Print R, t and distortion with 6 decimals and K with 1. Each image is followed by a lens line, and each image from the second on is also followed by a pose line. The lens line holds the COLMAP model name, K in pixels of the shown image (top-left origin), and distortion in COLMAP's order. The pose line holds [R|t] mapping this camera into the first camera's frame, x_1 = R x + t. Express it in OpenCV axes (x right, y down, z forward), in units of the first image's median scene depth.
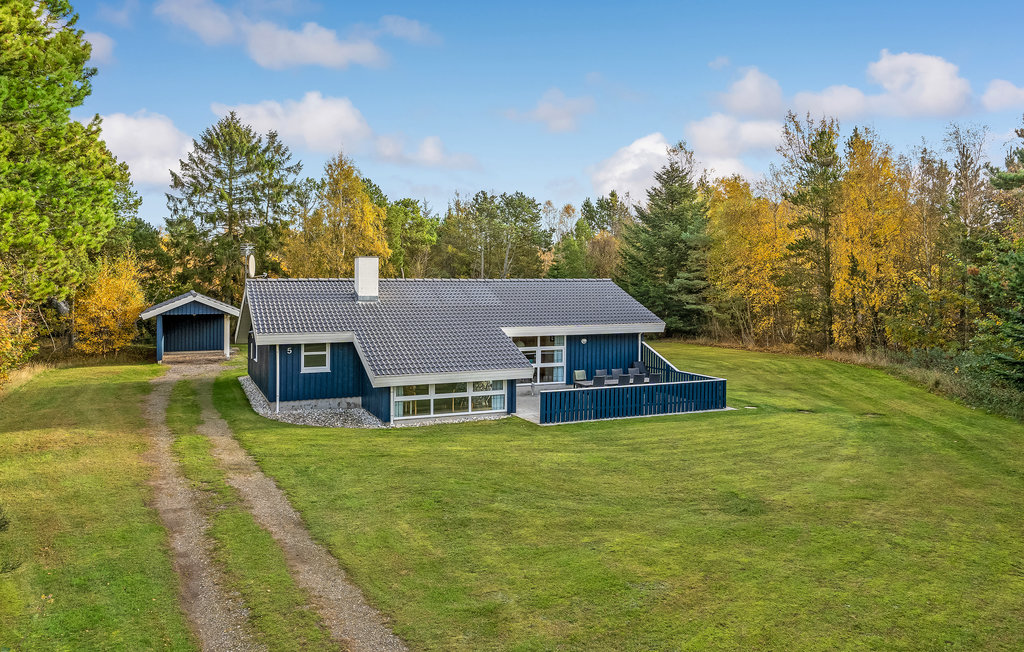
lens RADIAL K [[772.1, 0, 508.4], [0, 772.1, 285.2], [0, 0, 1]] dist [-0.006678, -0.005374]
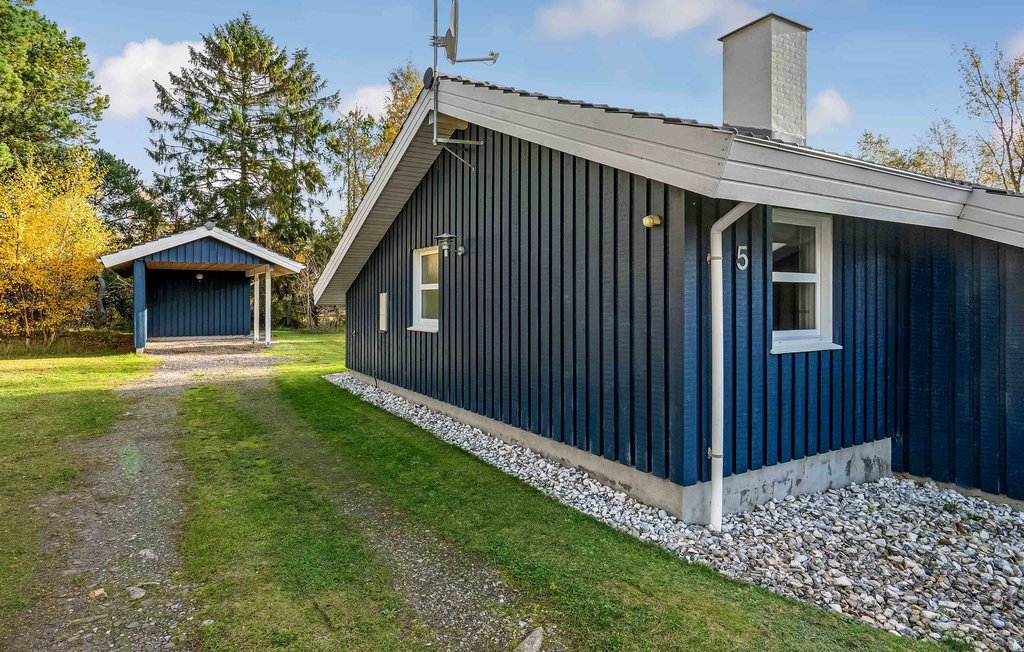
lens RADIAL K [[626.0, 0, 514.2], [0, 626.0, 308.1], [0, 0, 1]] dist [0.002997, 0.001319]
pose [[0.993281, 0.003275, 0.115682, -0.190019], [-0.004118, 0.999967, 0.007049, 0.050625], [-0.115655, -0.007478, 0.993261, 0.417620]]
